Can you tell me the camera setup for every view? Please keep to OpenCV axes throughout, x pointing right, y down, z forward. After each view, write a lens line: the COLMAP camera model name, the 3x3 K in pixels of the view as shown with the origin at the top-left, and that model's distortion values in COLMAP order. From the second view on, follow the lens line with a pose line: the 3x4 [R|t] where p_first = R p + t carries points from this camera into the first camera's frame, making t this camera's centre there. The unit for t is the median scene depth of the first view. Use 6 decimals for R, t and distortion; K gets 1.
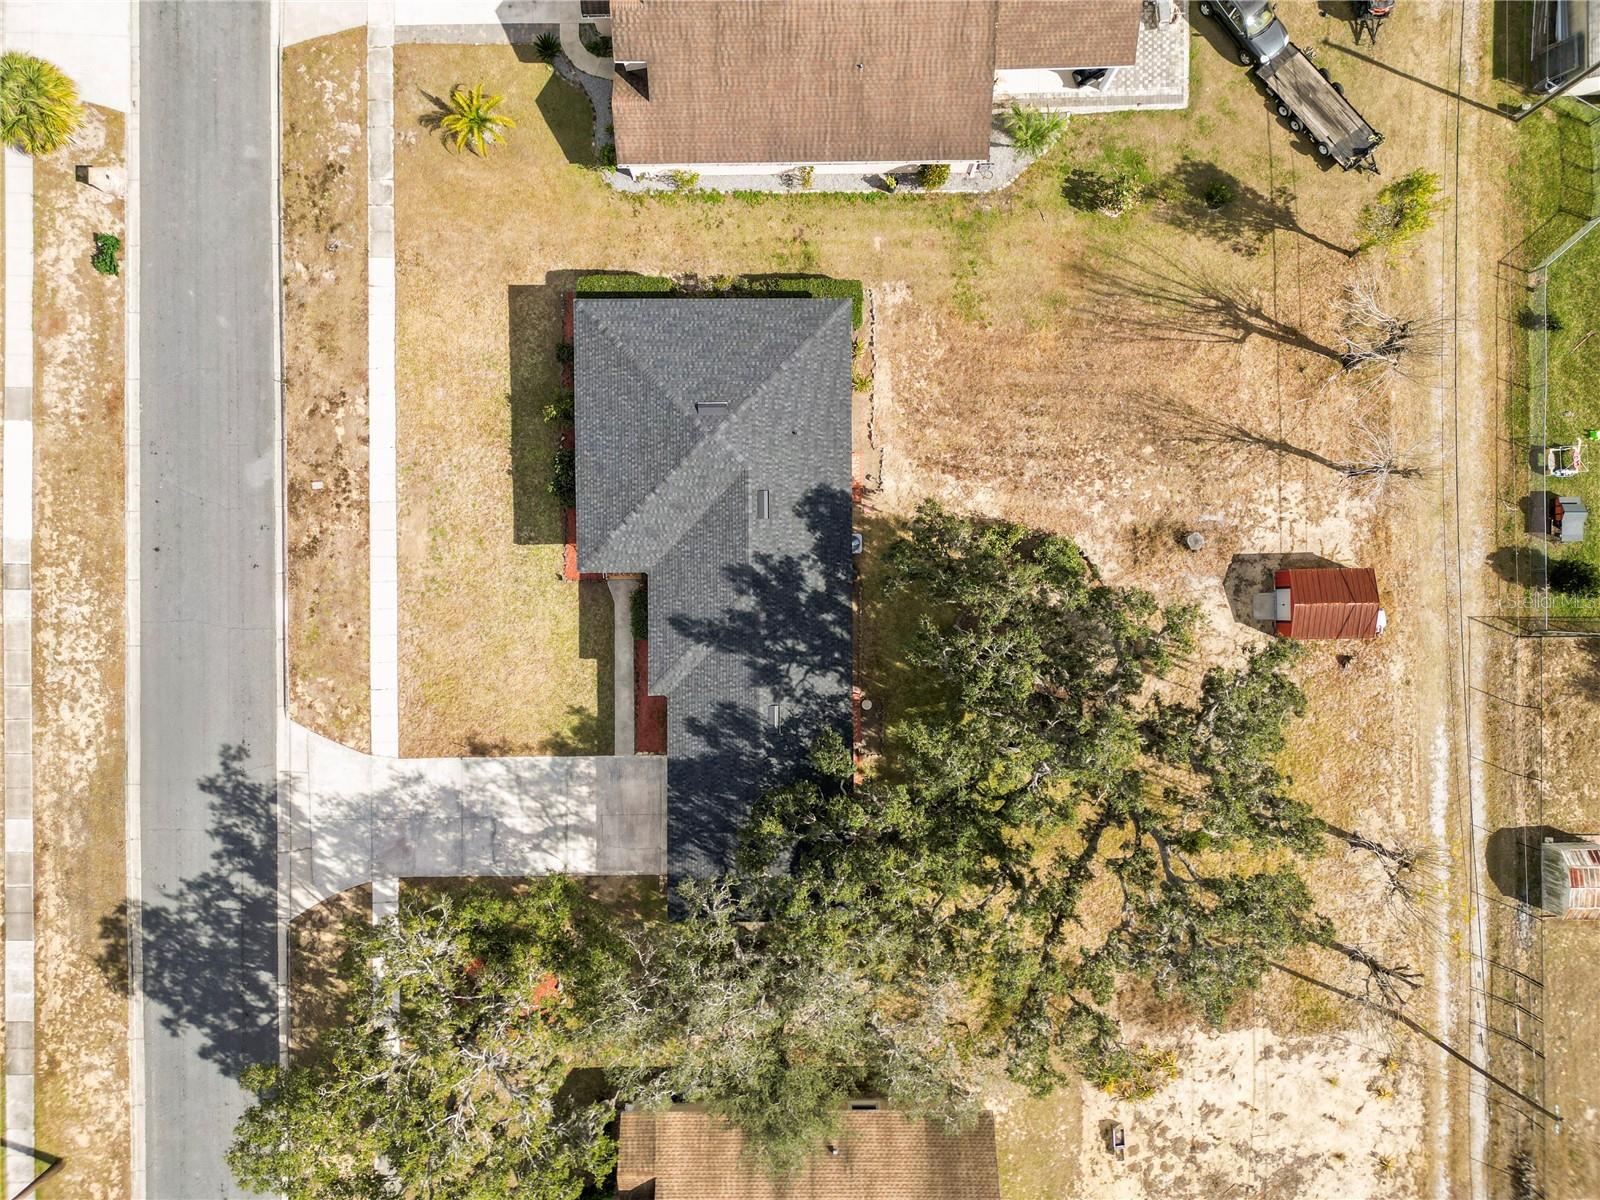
lens RADIAL K [[1116.1, 0, 793.9], [0, 1116.1, 599.7], [0, 0, 1]] dist [0.068143, -0.065806]
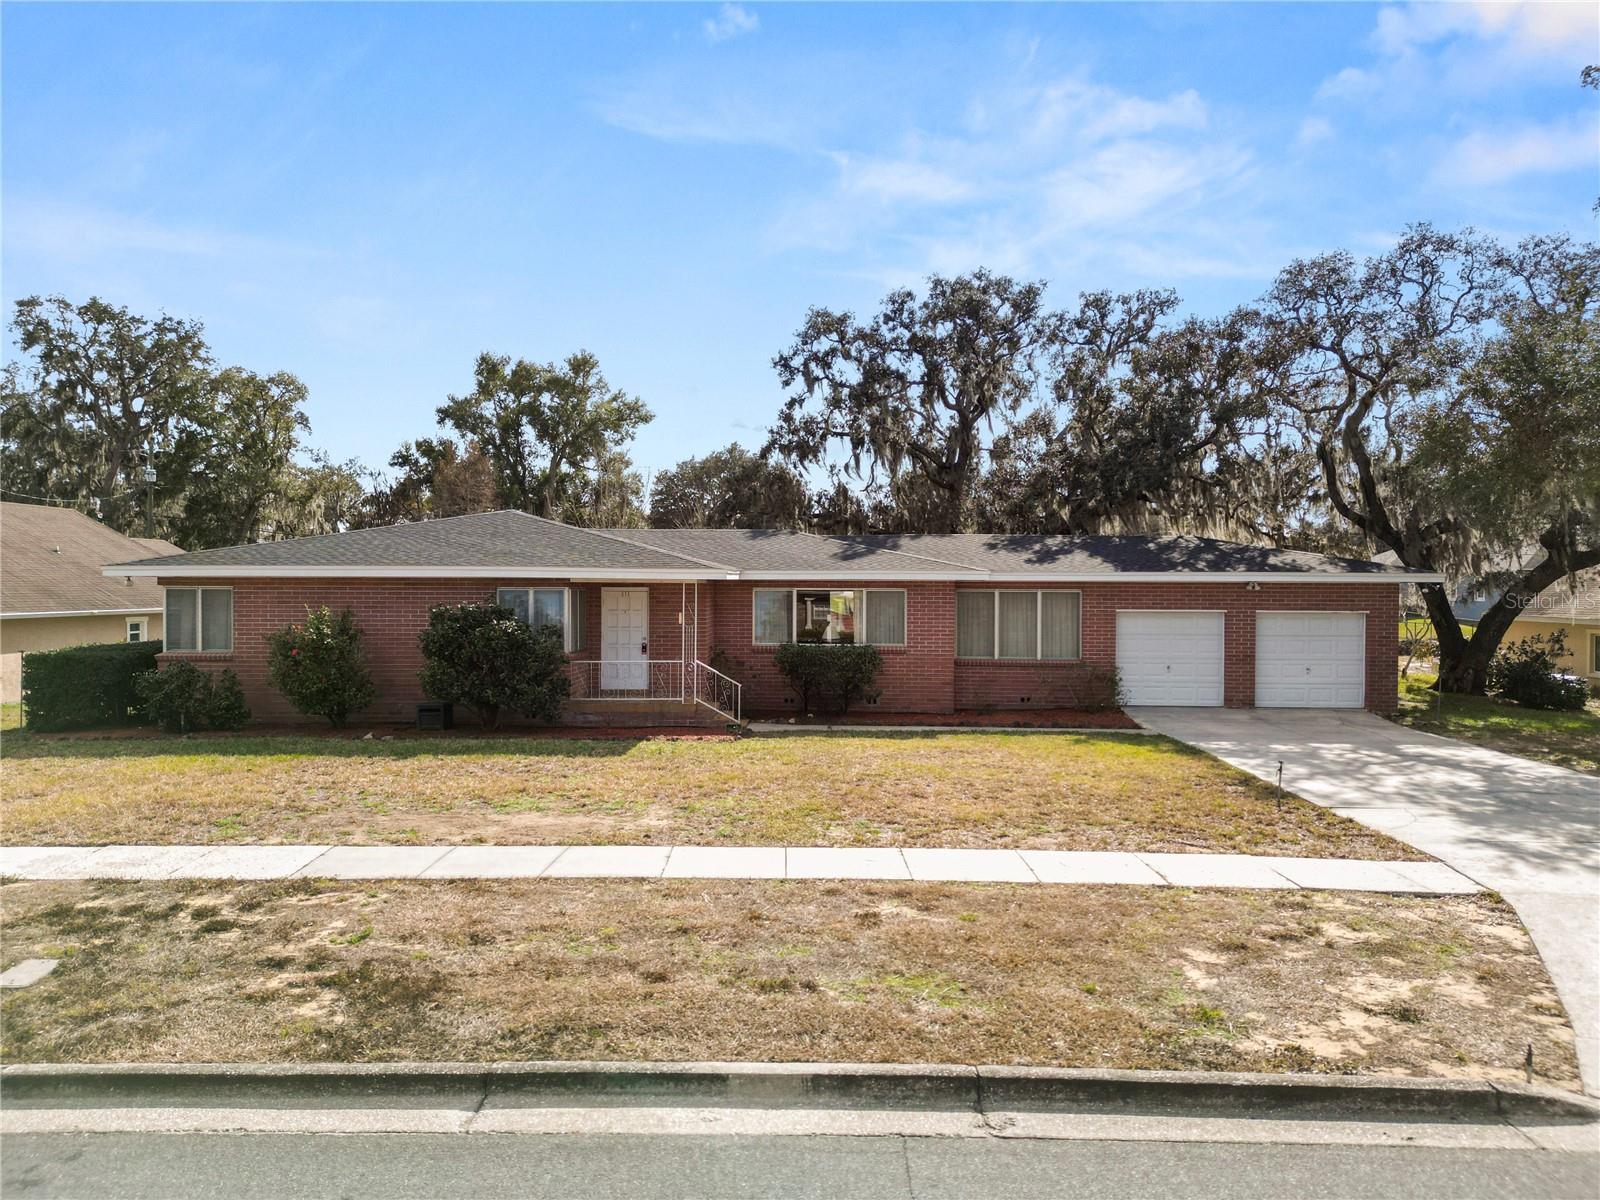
lens RADIAL K [[1116.1, 0, 793.9], [0, 1116.1, 599.7], [0, 0, 1]] dist [0.068143, -0.065806]
pose [[0.043334, -0.006505, 0.999039, -0.584417], [0.999055, 0.003664, -0.043311, 0.018667], [-0.003379, 0.999972, 0.006658, 0.943448]]
